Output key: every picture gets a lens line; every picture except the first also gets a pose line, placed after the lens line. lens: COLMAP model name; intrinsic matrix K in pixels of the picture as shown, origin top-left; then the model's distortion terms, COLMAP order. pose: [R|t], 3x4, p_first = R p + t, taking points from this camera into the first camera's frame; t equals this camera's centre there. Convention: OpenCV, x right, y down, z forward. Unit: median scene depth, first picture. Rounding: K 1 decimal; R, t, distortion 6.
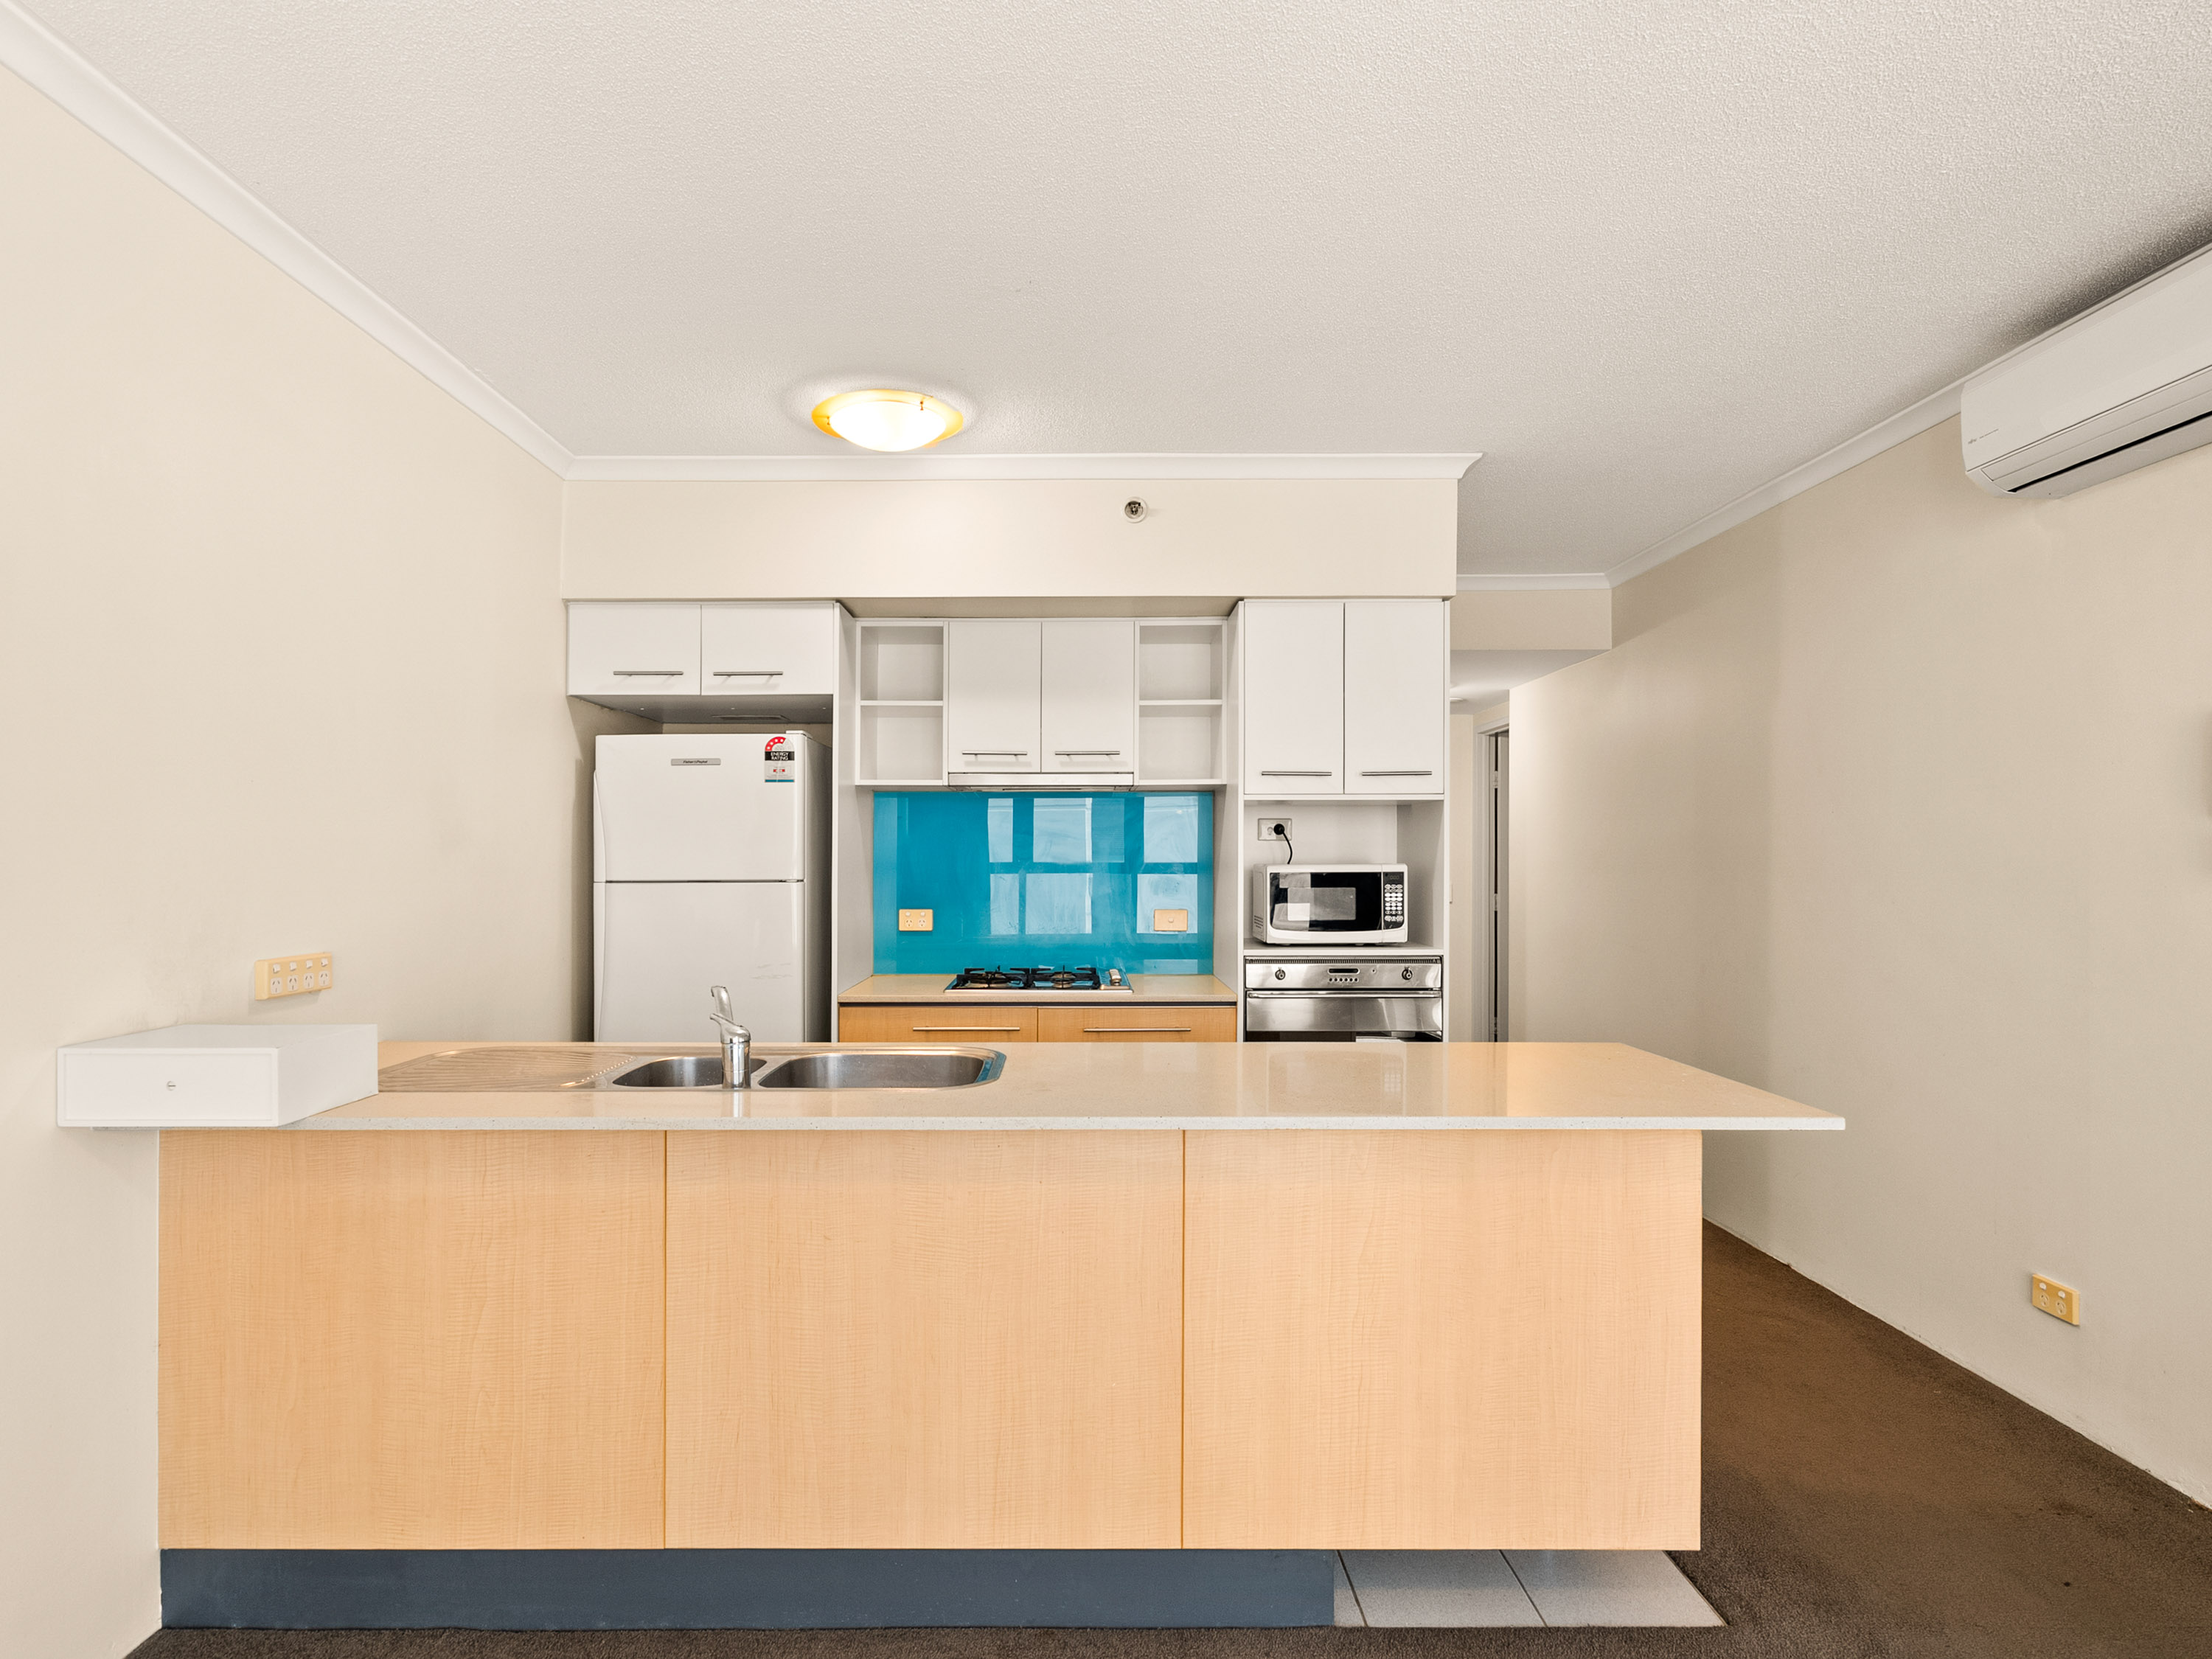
lens RADIAL K [[1155.8, 0, 1103.8], [0, 1155.8, 860.2], [0, 0, 1]] dist [-0.003419, 0.000832]
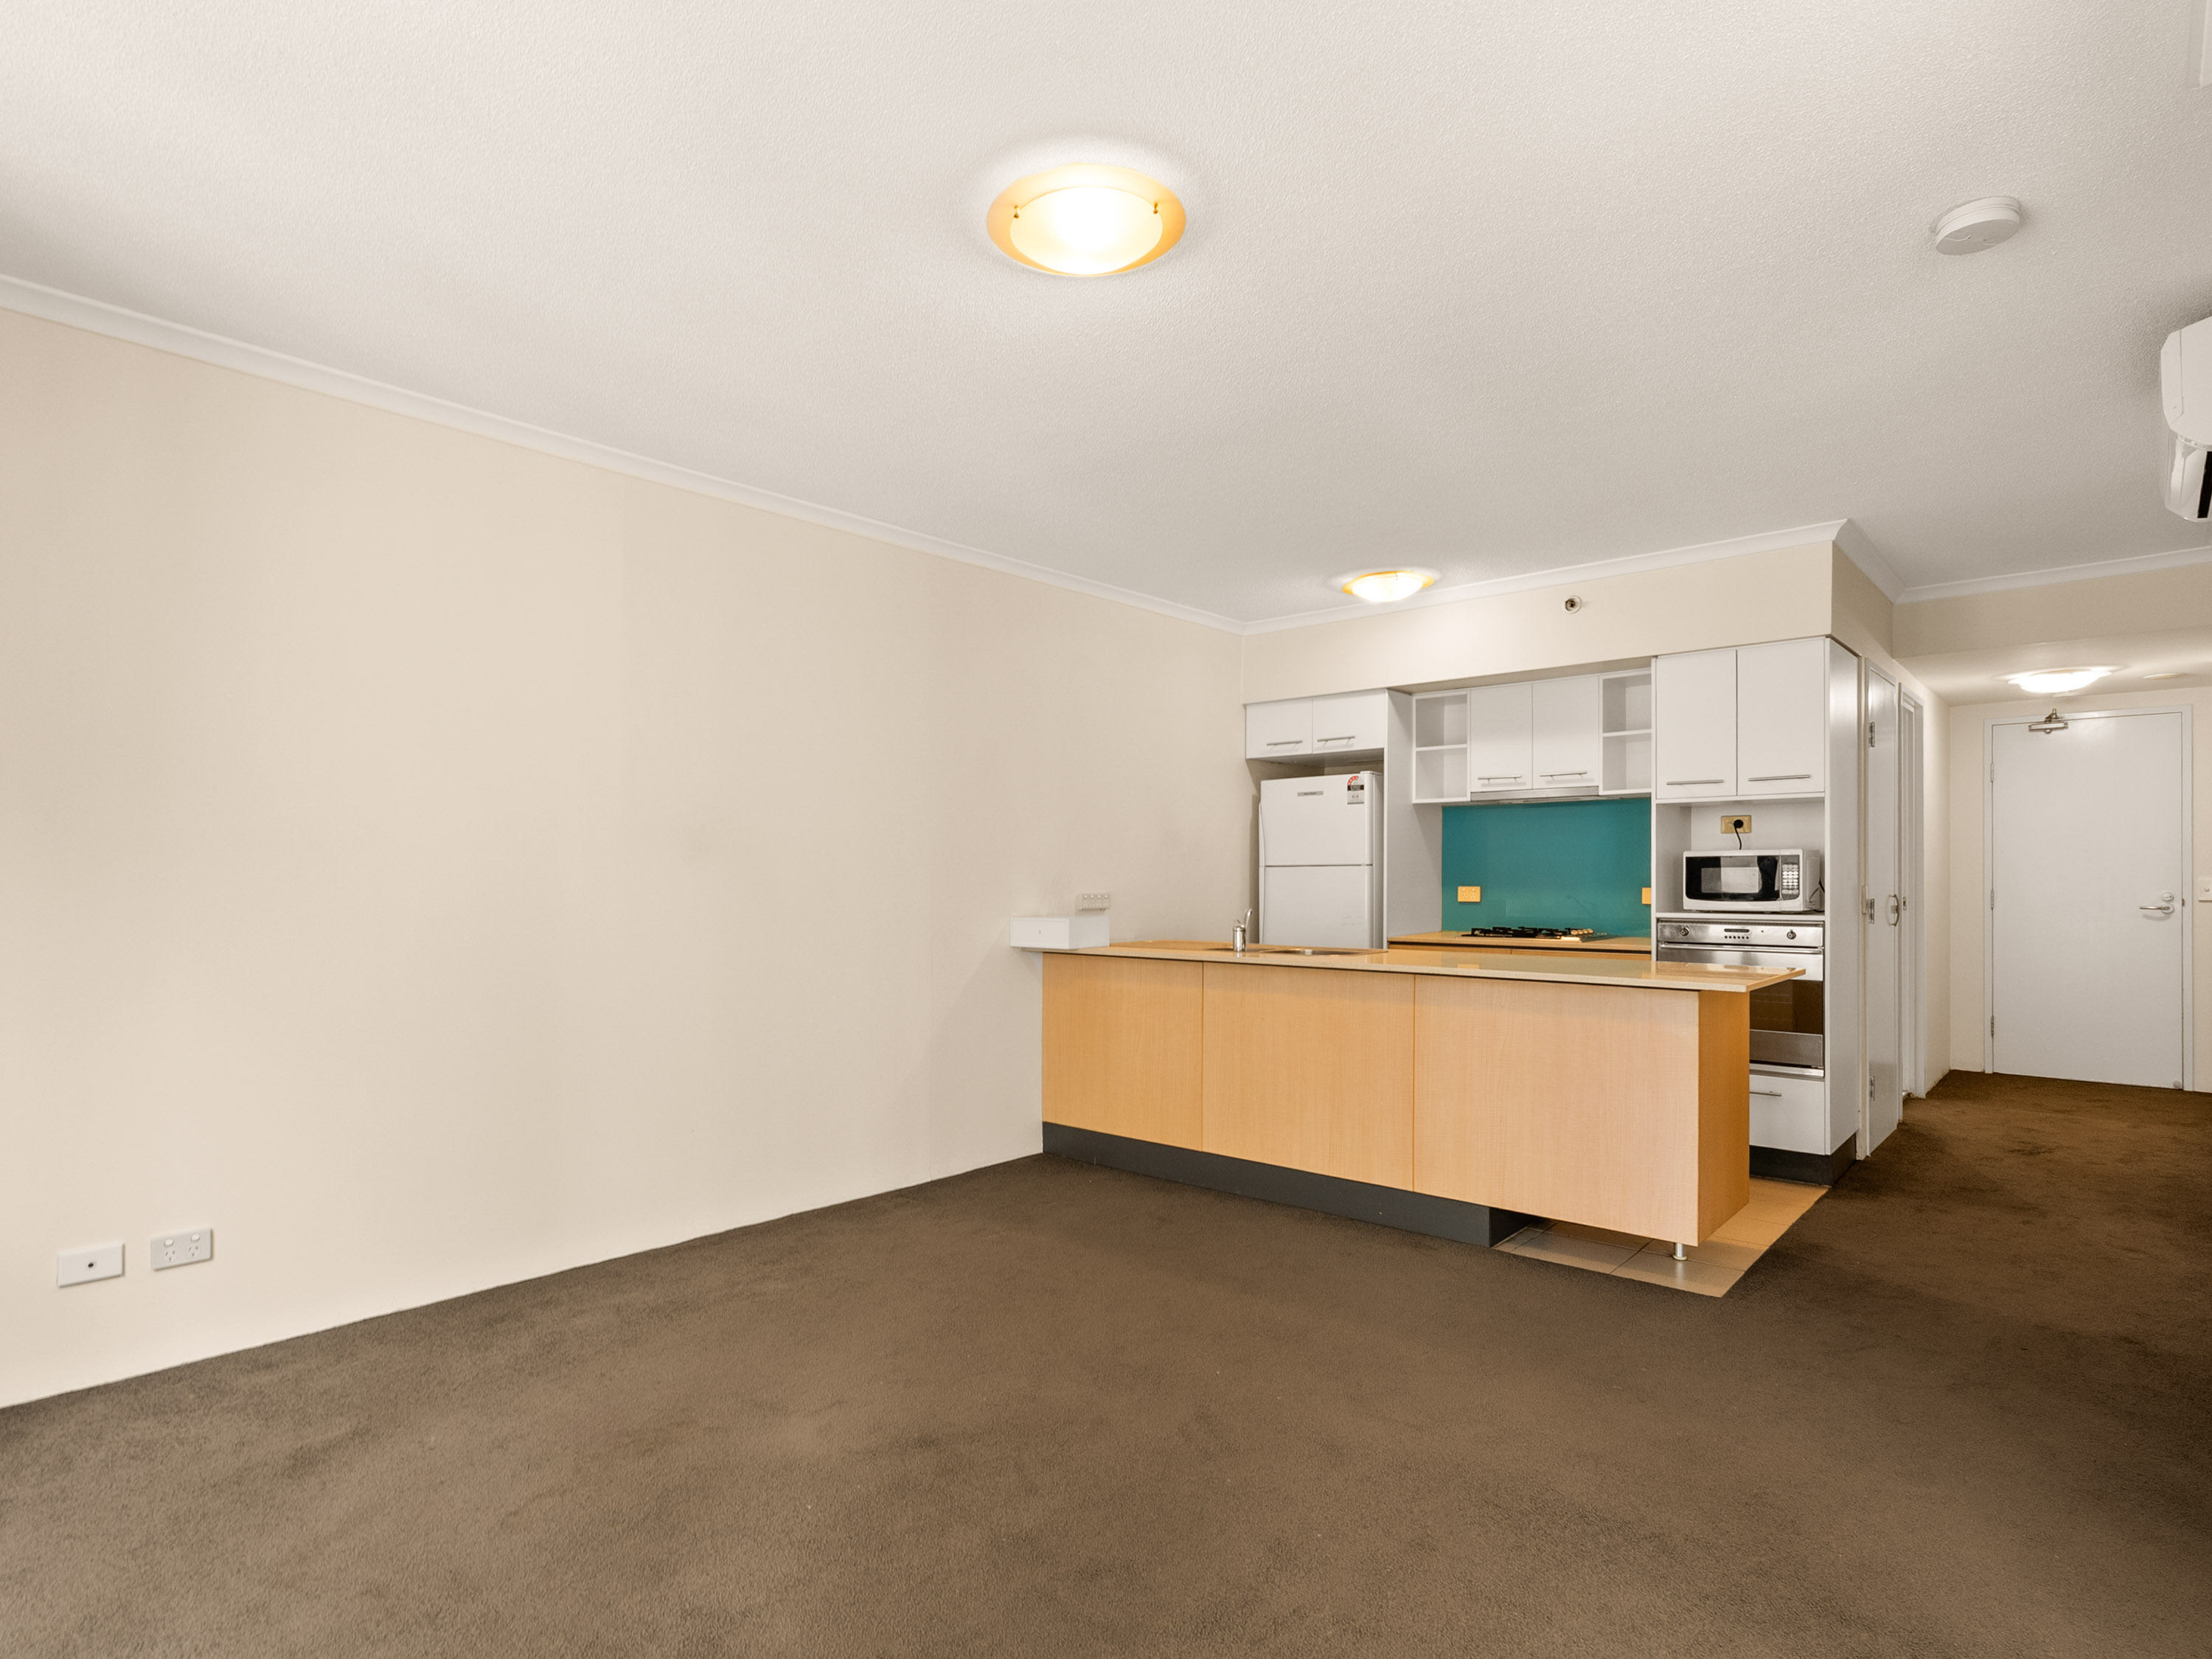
lens RADIAL K [[1155.8, 0, 1105.5], [0, 1155.8, 841.0], [0, 0, 1]] dist [-0.003419, 0.000832]
pose [[0.751328, -0.019298, -0.659647, 0.524109], [0.002364, 0.999645, -0.026553, 0.026568], [0.659925, 0.018391, 0.751106, -0.446716]]
